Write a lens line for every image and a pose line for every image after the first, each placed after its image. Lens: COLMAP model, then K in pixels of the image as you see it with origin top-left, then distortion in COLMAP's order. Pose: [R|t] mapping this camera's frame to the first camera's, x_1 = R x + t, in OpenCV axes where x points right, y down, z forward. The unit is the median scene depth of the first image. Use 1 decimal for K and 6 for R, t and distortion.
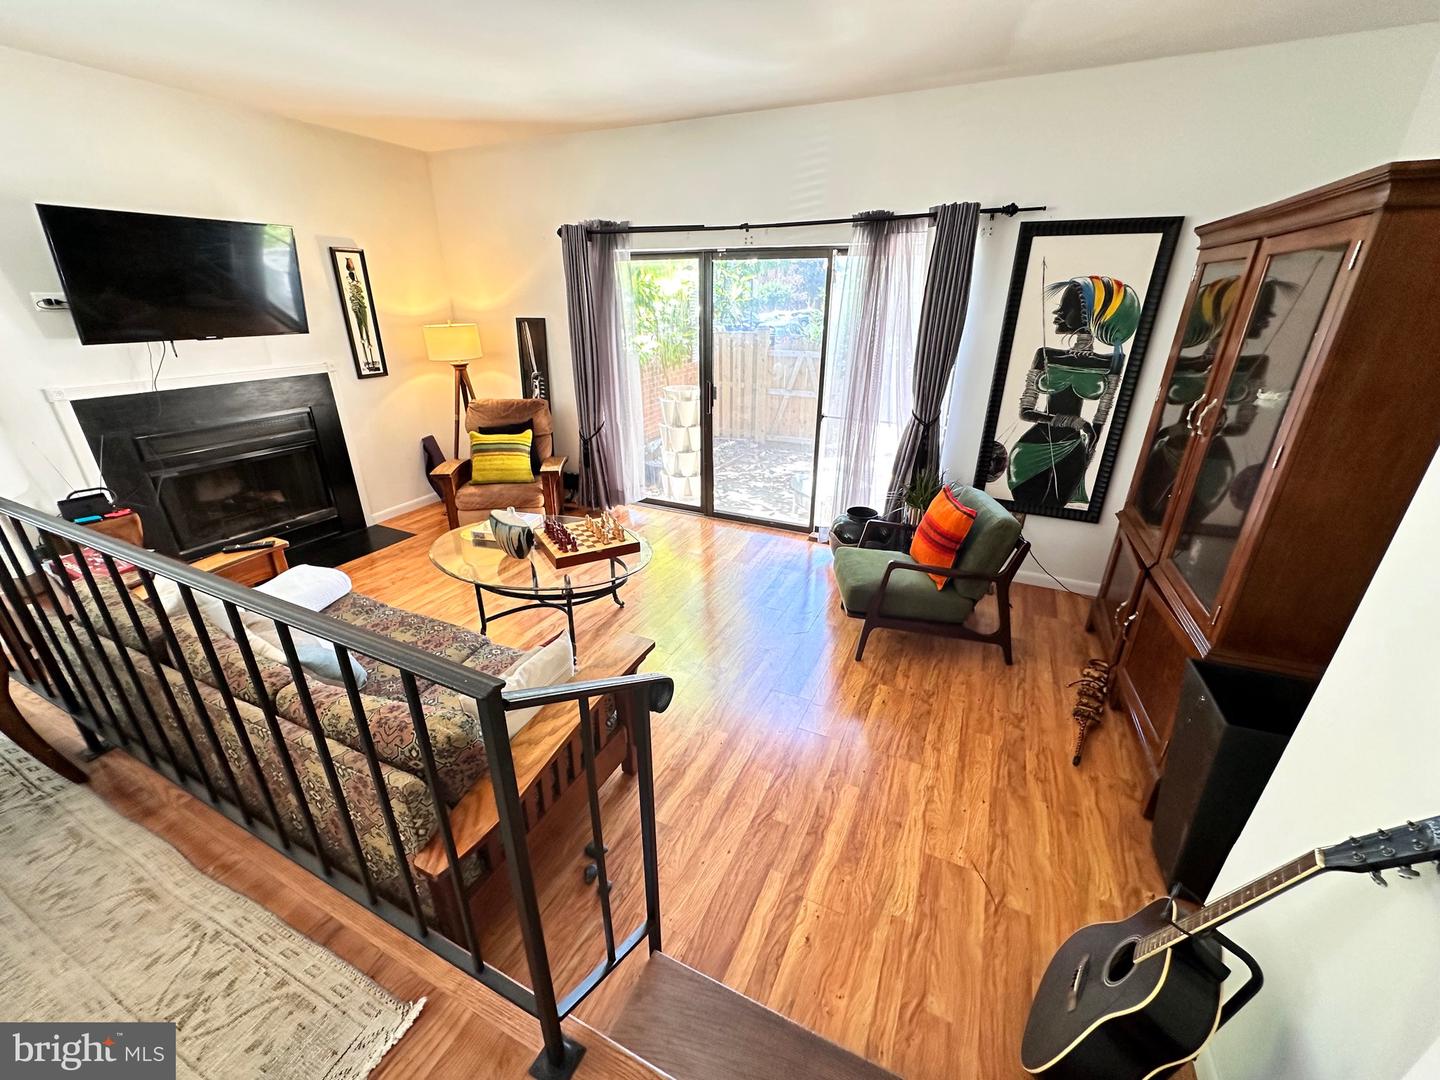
lens RADIAL K [[572.2, 0, 720.0], [0, 572.2, 540.0], [0, 0, 1]] dist [-0.003182, 0.000292]
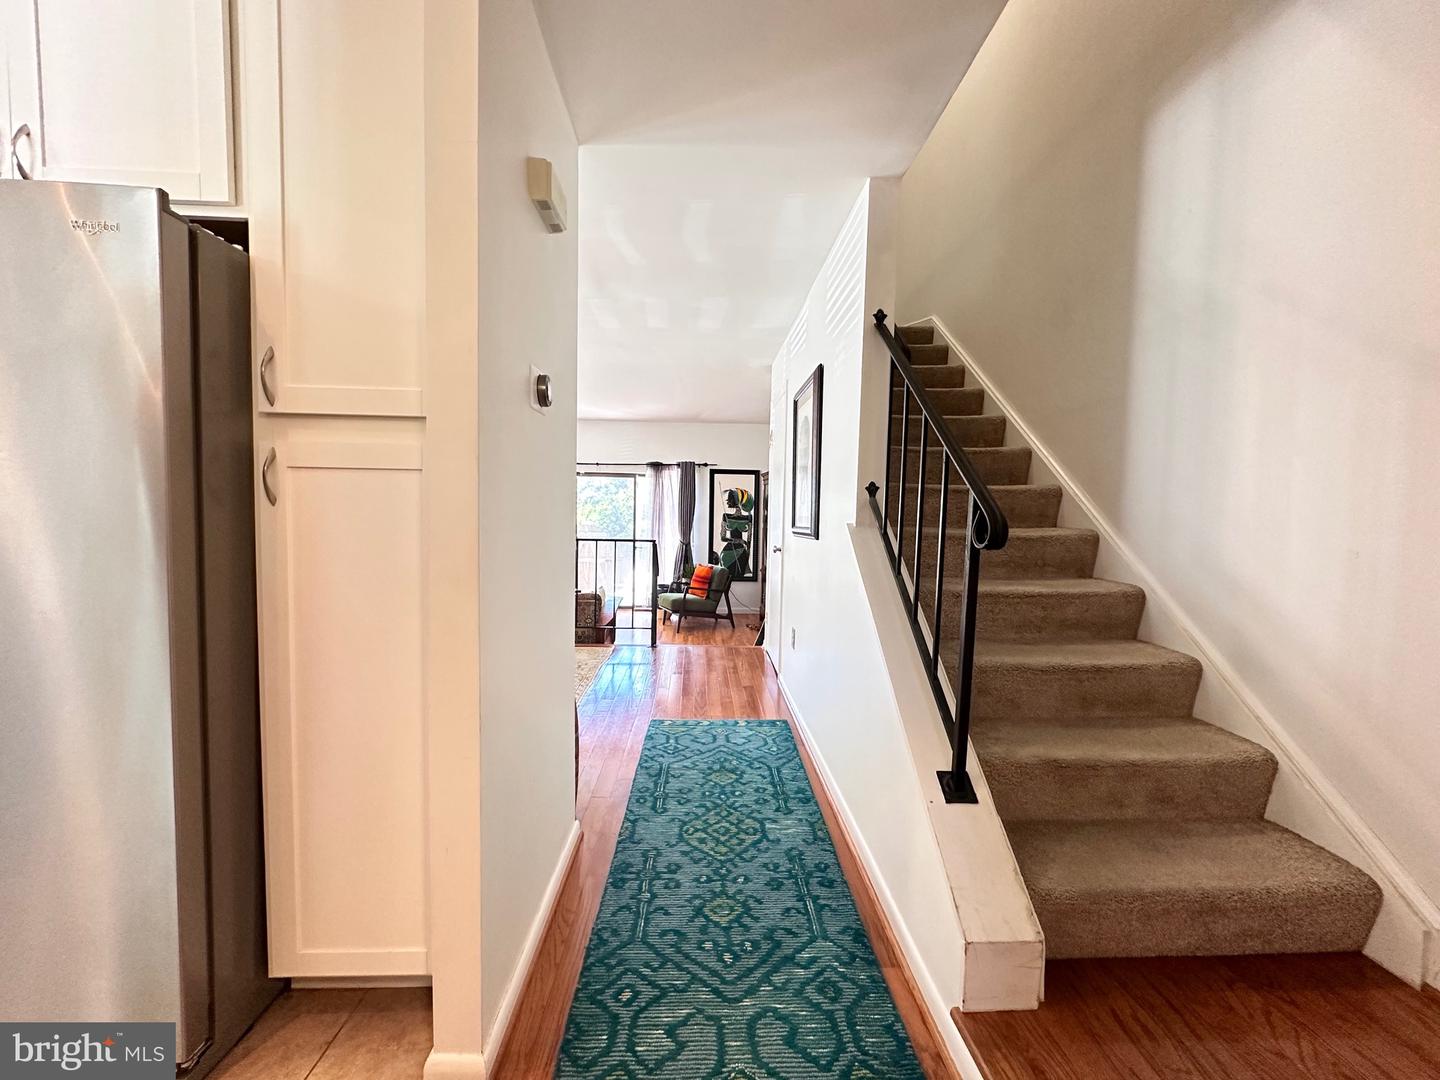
lens RADIAL K [[572.2, 0, 720.0], [0, 572.2, 540.0], [0, 0, 1]] dist [-0.003182, 0.000292]
pose [[0.887747, -0.011018, 0.460199, -0.620921], [0.166467, 0.939741, -0.298623, 0.526375], [-0.429178, 0.341710, 0.836087, -1.068948]]
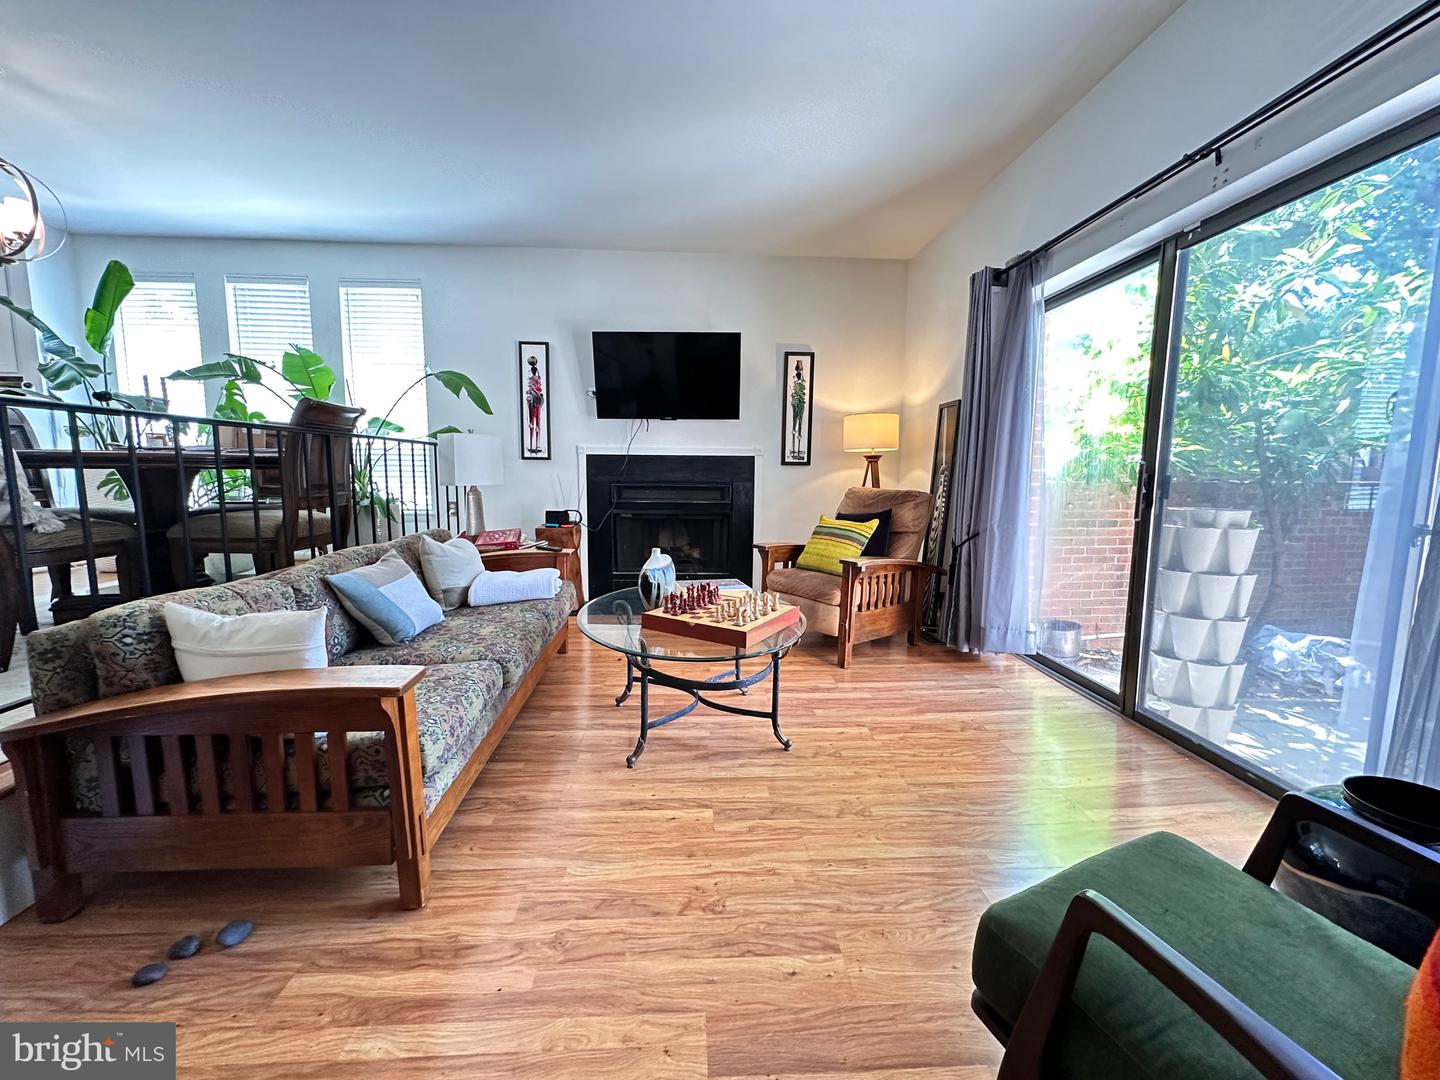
lens RADIAL K [[588.3, 0, 720.2], [0, 588.3, 541.1], [0, 0, 1]] dist [-0.003380, 0.000119]
pose [[0.478793, 0.101299, -0.872064, 0.385020], [-0.349726, 0.933113, -0.083621, -0.019609], [0.805263, 0.345020, 0.482195, 0.554237]]
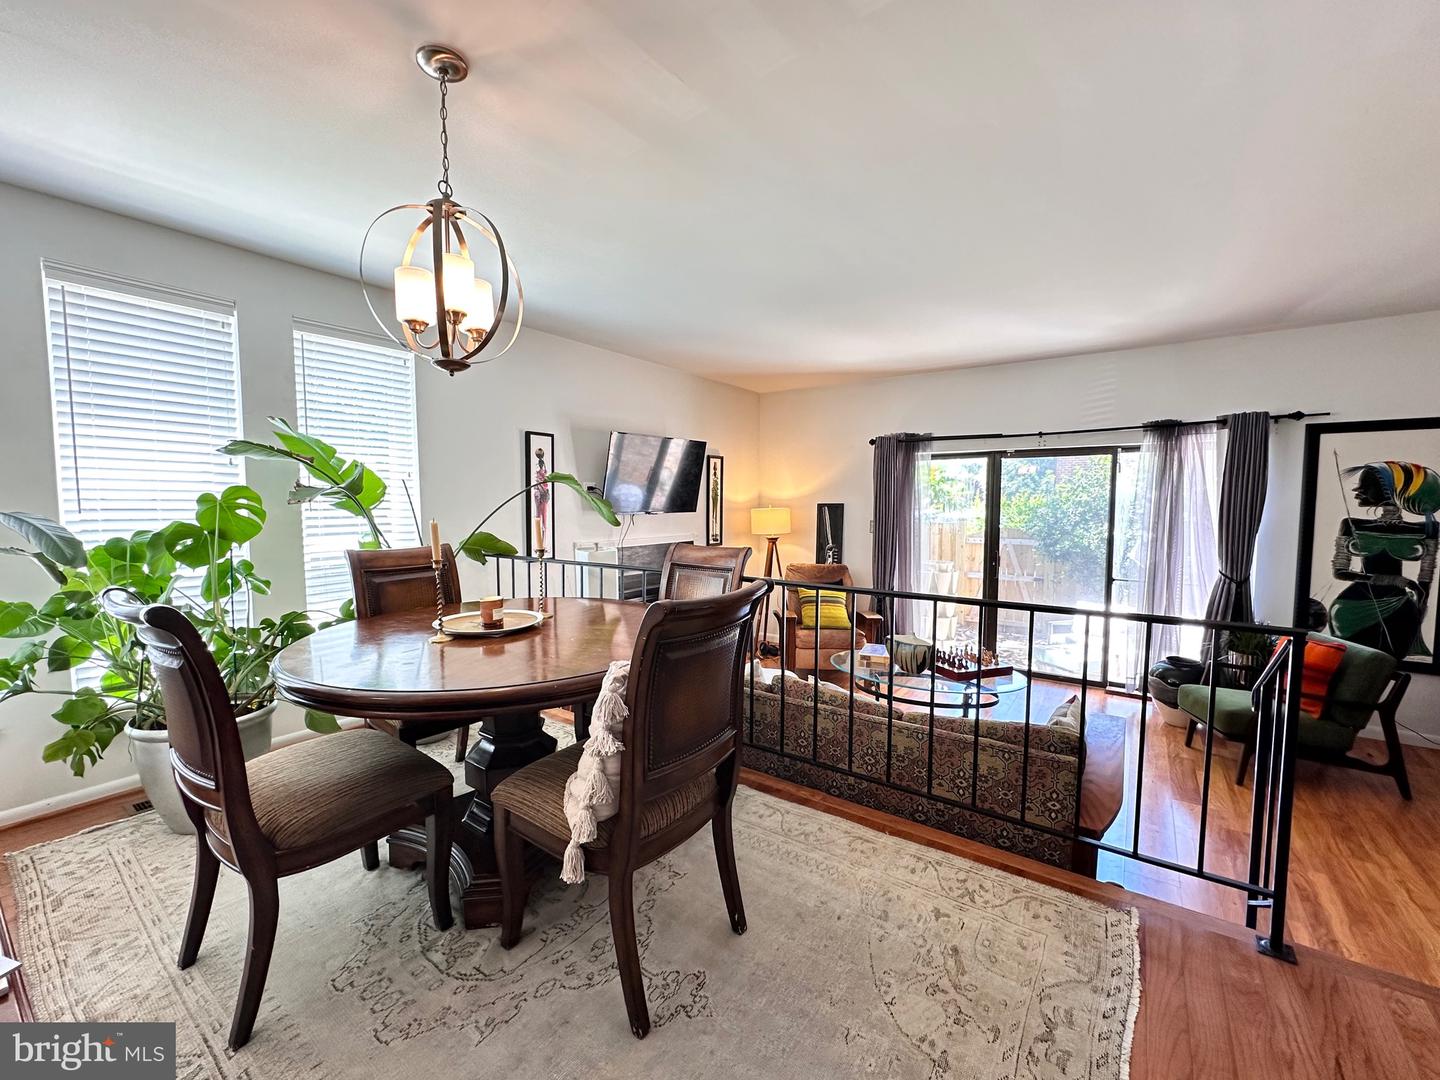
lens RADIAL K [[588.3, 0, 720.2], [0, 588.3, 541.1], [0, 0, 1]] dist [-0.003380, 0.000119]
pose [[0.983327, 0.006170, -0.181739, -0.473478], [-0.065346, 0.944655, -0.321491, 0.175539], [0.169697, 0.328007, 0.929308, -0.314852]]
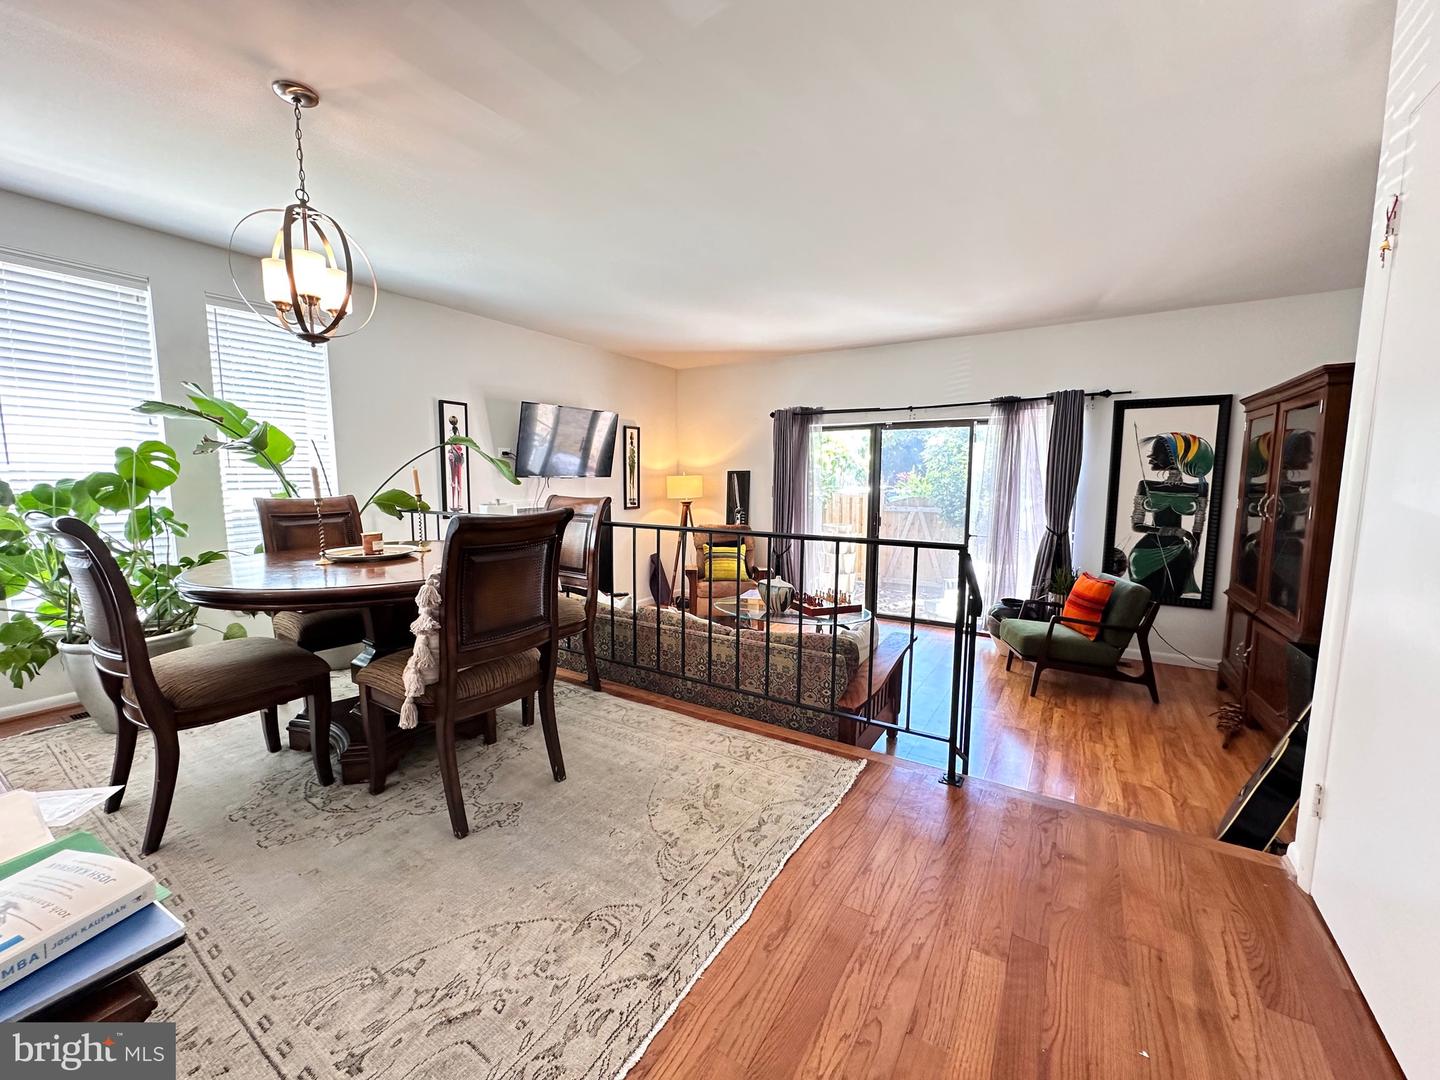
lens RADIAL K [[572.2, 0, 720.0], [0, 572.2, 540.0], [0, 0, 1]] dist [-0.003182, 0.000292]
pose [[0.992140, 0.010361, -0.124706, -0.284858], [-0.045932, 0.957157, -0.285903, 0.248124], [0.116401, 0.289384, 0.950109, -0.404104]]
